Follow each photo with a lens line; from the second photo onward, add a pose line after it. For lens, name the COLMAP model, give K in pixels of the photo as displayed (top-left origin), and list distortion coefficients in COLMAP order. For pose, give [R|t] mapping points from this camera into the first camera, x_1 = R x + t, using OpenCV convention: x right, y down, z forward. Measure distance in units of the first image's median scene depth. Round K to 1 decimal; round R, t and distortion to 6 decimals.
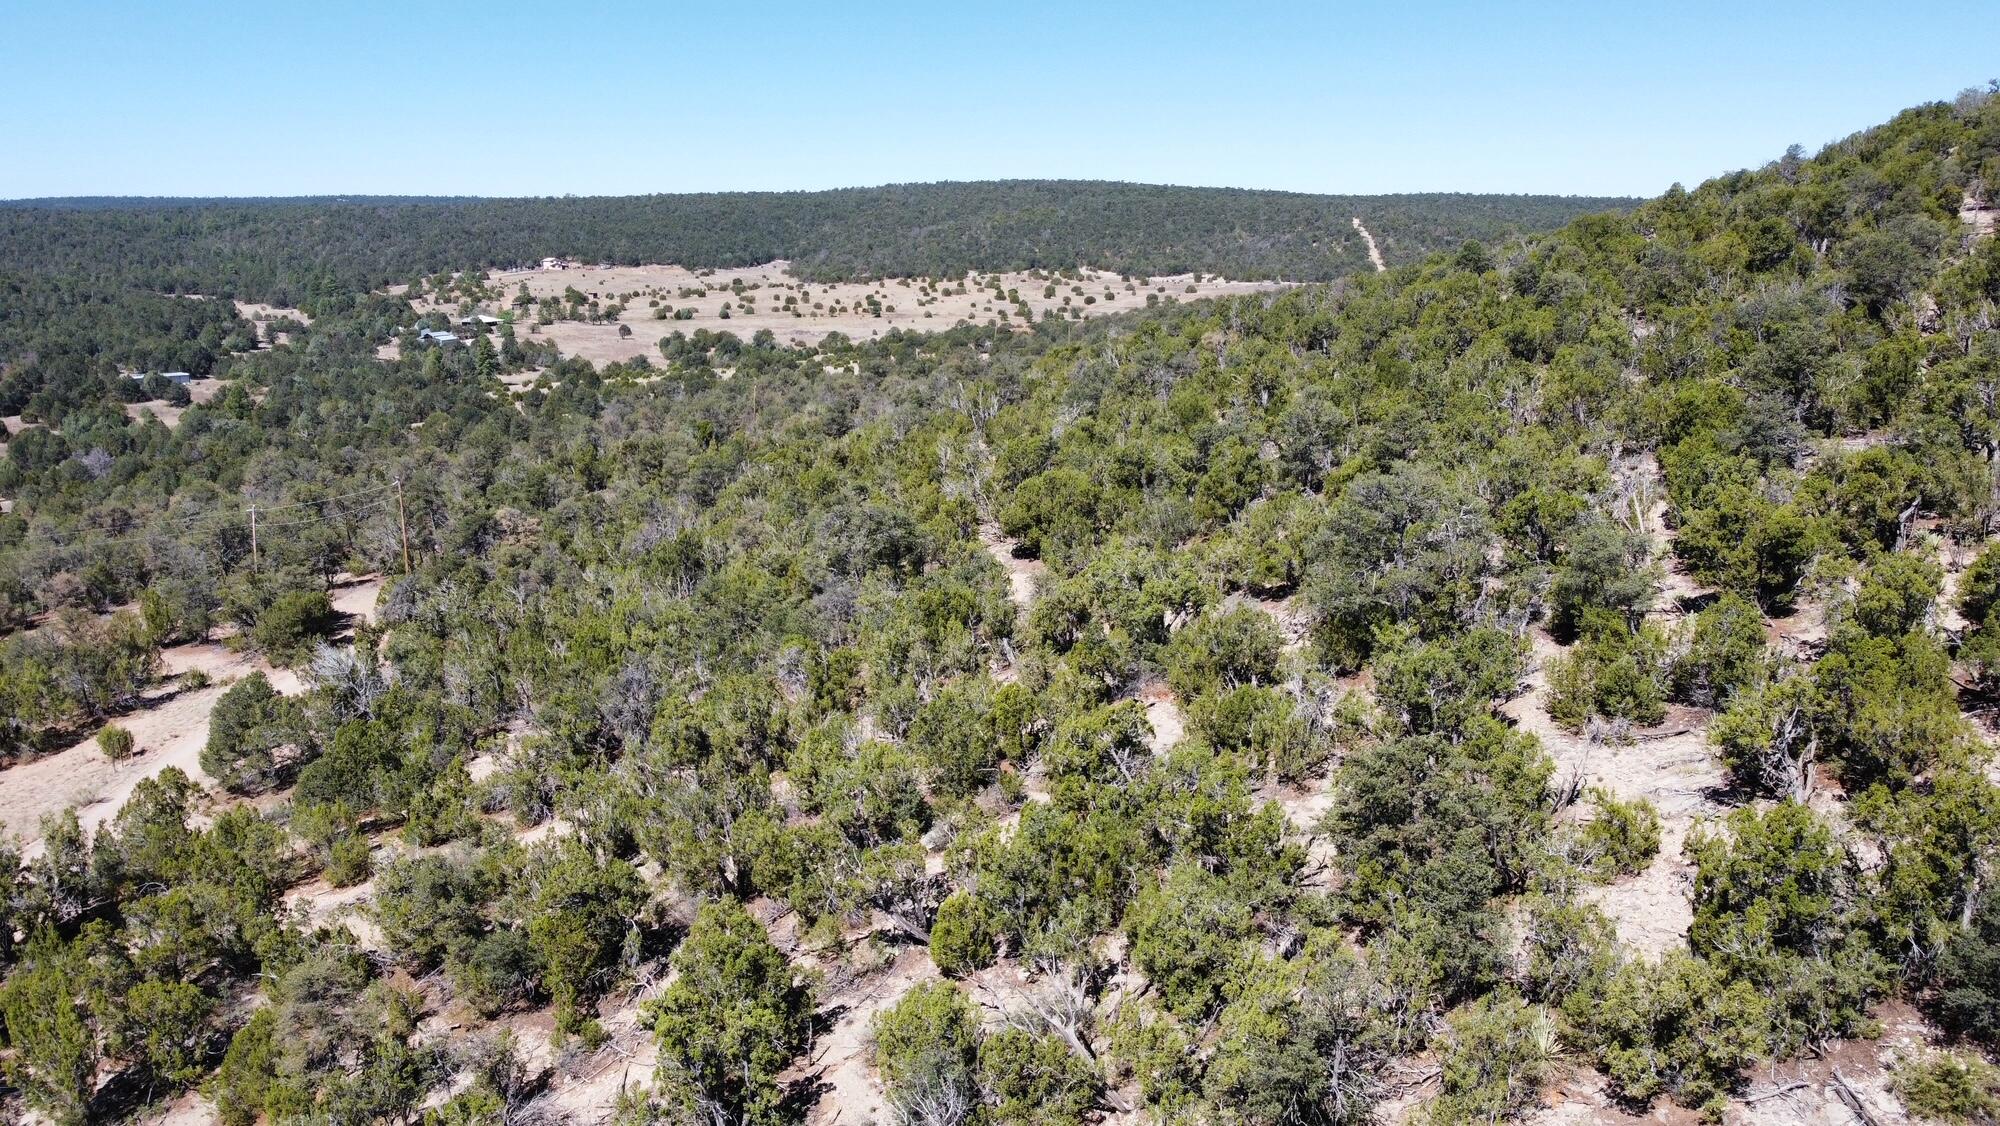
lens RADIAL K [[1514.1, 0, 1006.2], [0, 1514.1, 556.7], [0, 0, 1]] dist [-0.006100, -0.005296]
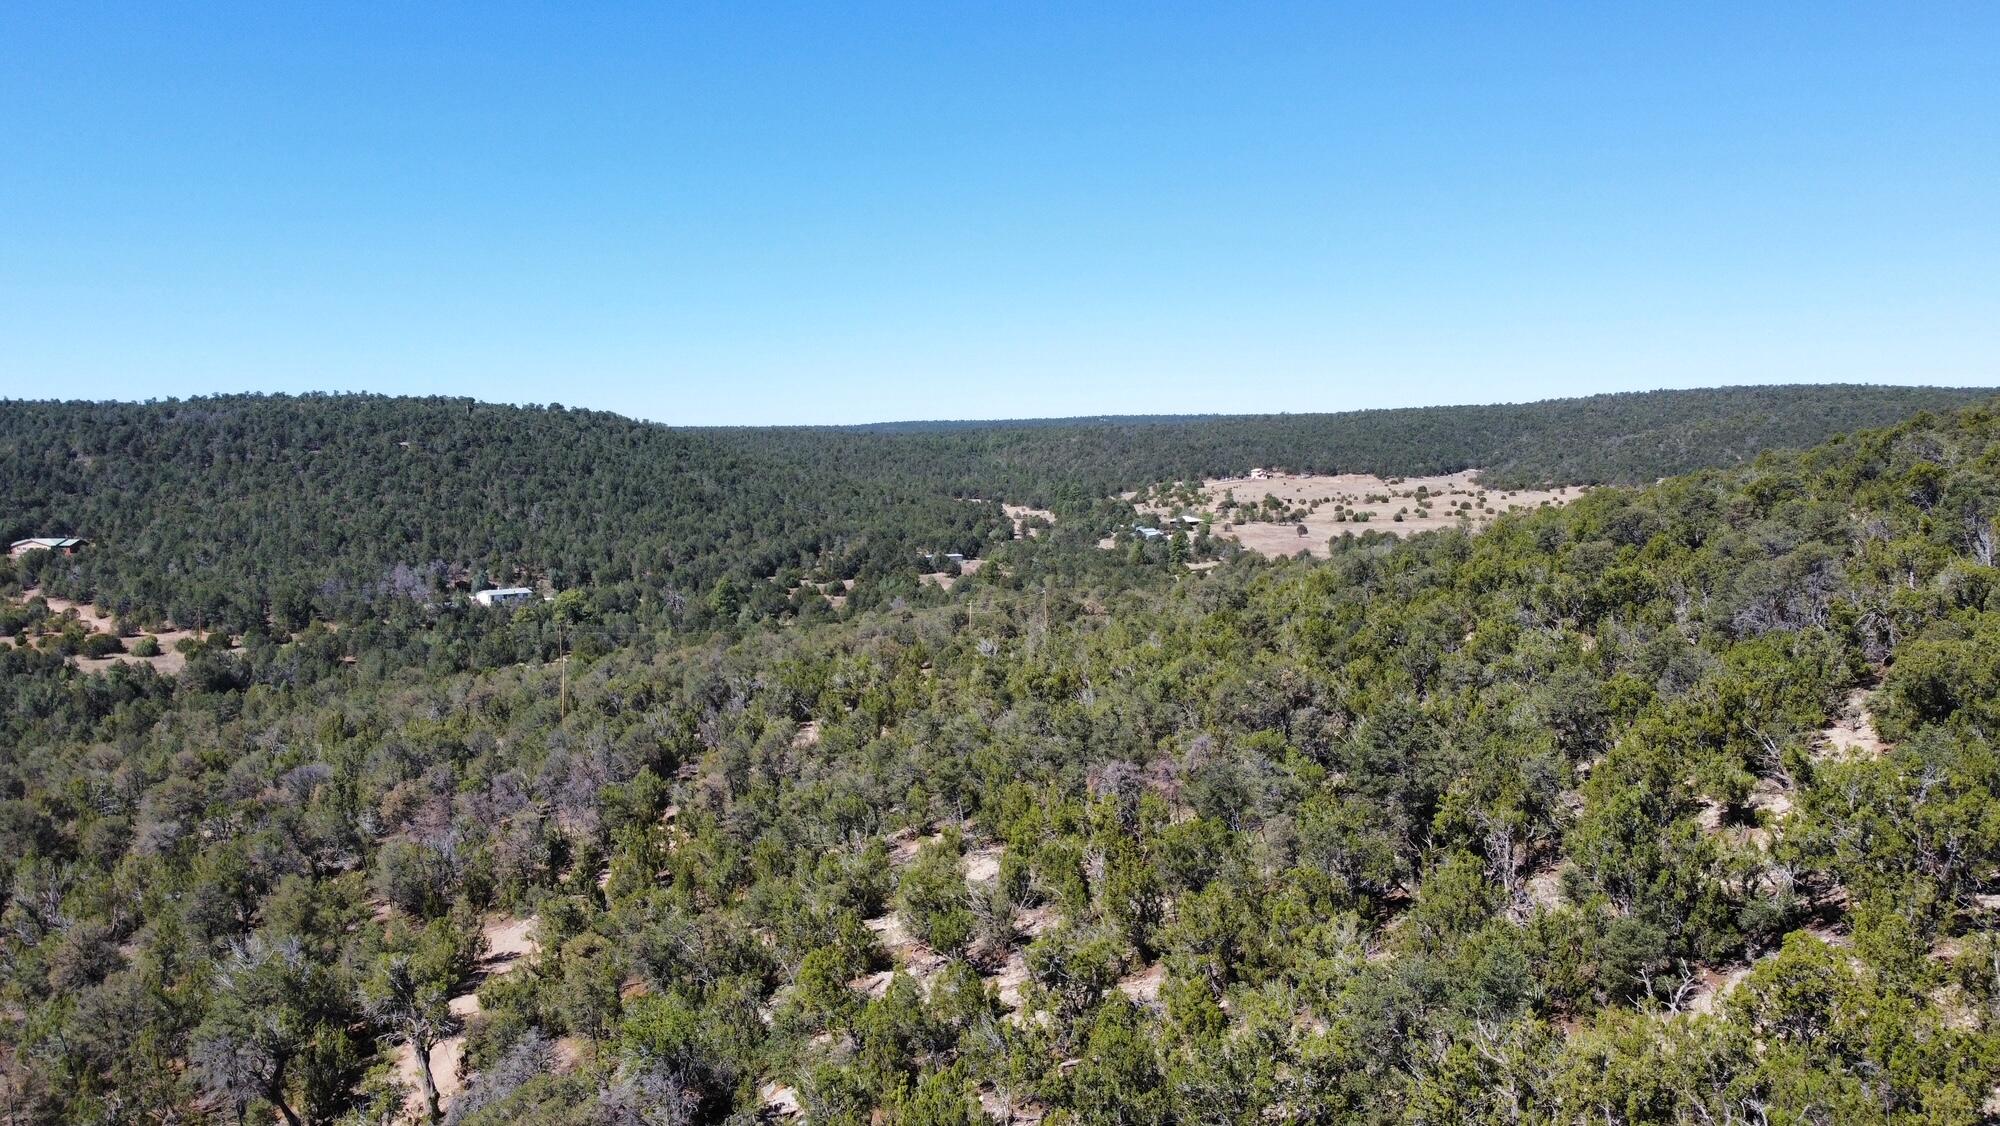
lens RADIAL K [[1514.1, 0, 1006.2], [0, 1514.1, 556.7], [0, 0, 1]] dist [-0.006100, -0.005296]
pose [[0.890920, 0.018988, -0.453762, 0.058545], [-0.080771, 0.989822, -0.117168, 0.019836], [0.446919, 0.141038, 0.883386, -0.095766]]
